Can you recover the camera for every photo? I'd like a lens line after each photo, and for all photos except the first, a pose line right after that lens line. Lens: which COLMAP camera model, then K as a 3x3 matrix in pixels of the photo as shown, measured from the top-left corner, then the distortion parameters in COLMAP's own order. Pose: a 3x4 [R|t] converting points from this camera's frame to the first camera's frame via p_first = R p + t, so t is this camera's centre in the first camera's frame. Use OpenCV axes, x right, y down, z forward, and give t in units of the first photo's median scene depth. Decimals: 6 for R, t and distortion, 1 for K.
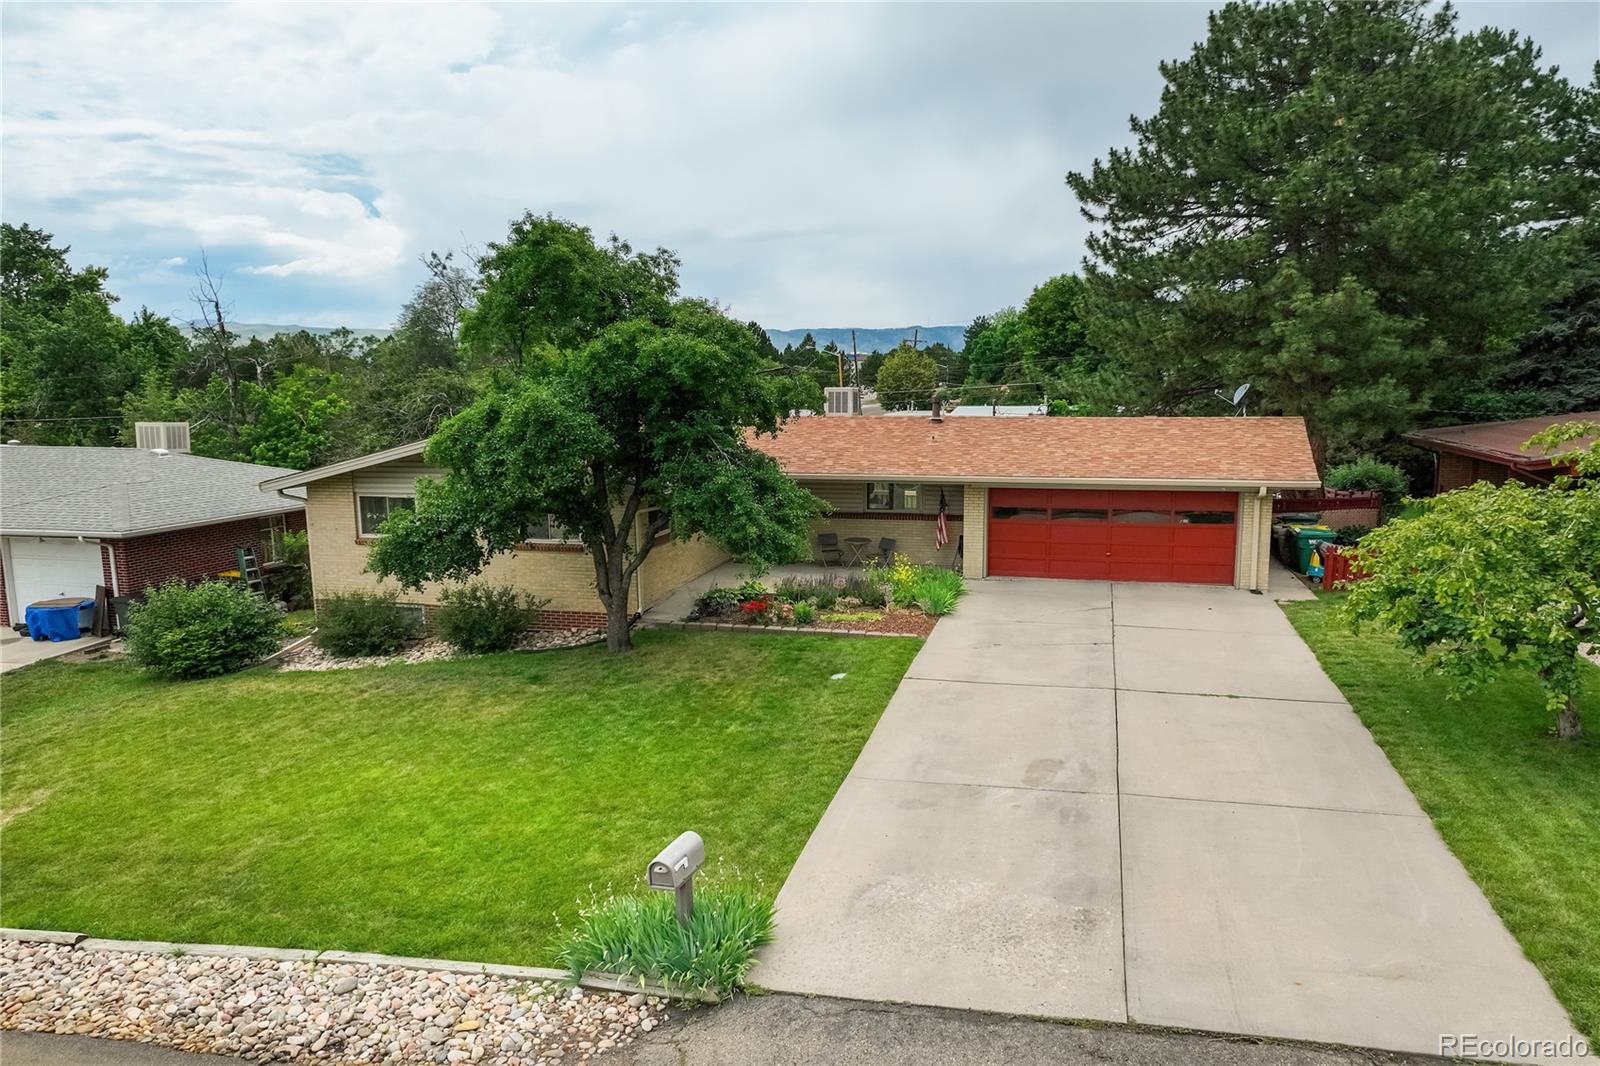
lens RADIAL K [[1131.5, 0, 800.0], [0, 1131.5, 533.0], [0, 0, 1]] dist [-0.003212, 0.023318]
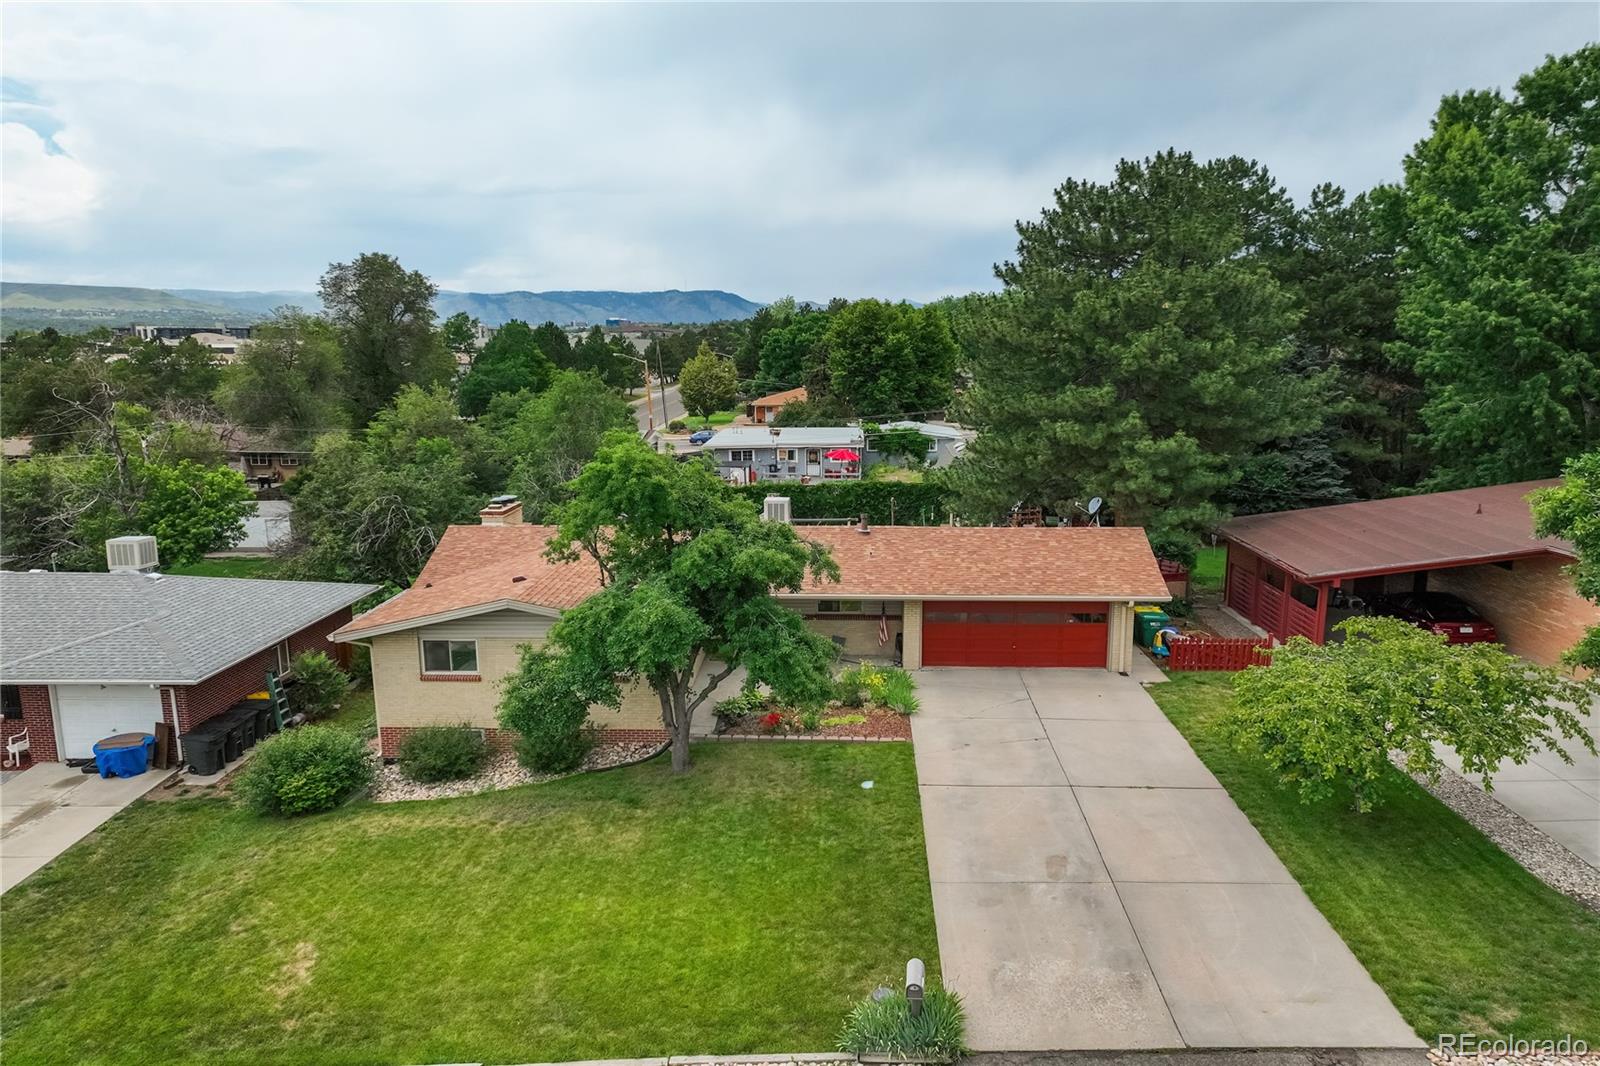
lens RADIAL K [[1131.5, 0, 800.0], [0, 1131.5, 533.0], [0, 0, 1]] dist [-0.003212, 0.023318]
pose [[0.978053, -0.033693, 0.205616, -0.281760], [0.027494, 0.999079, 0.032930, -0.198059], [-0.206536, -0.026554, 0.978079, -0.262333]]
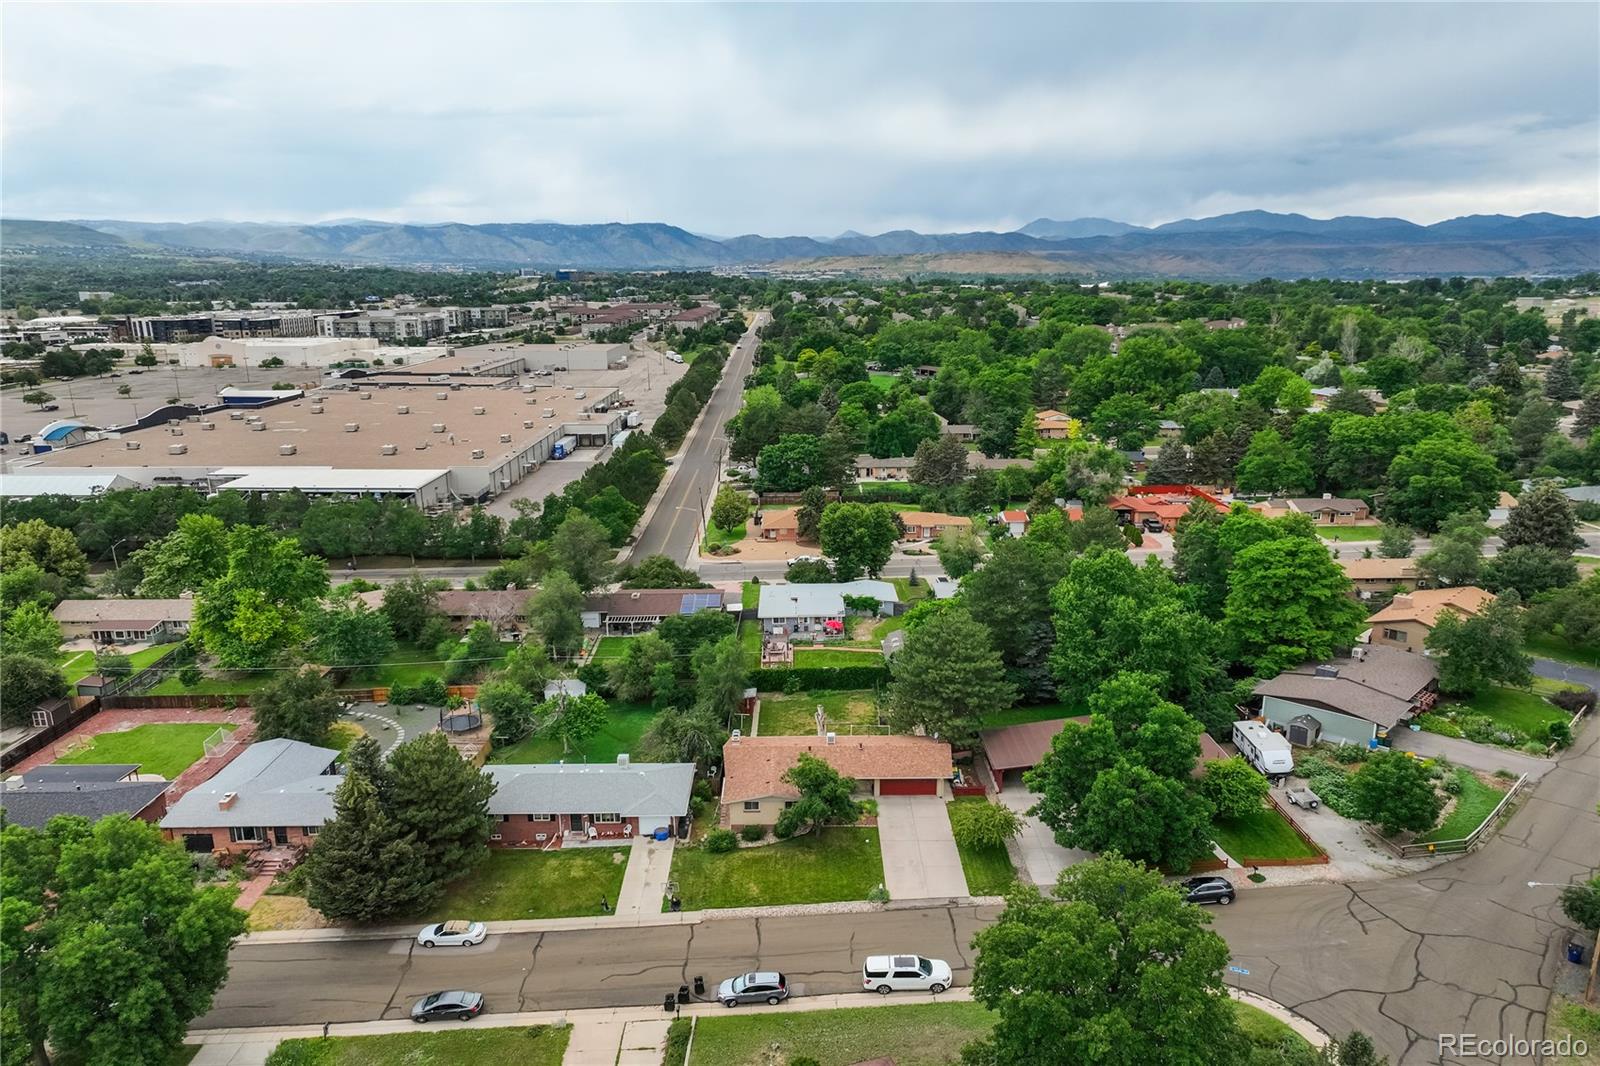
lens RADIAL K [[1131.5, 0, 800.0], [0, 1131.5, 533.0], [0, 0, 1]] dist [-0.003212, 0.023318]
pose [[0.966903, -0.055368, 0.249063, -1.384107], [0.033421, 0.995244, 0.091505, -1.655188], [-0.252944, -0.080152, 0.964155, -3.594358]]
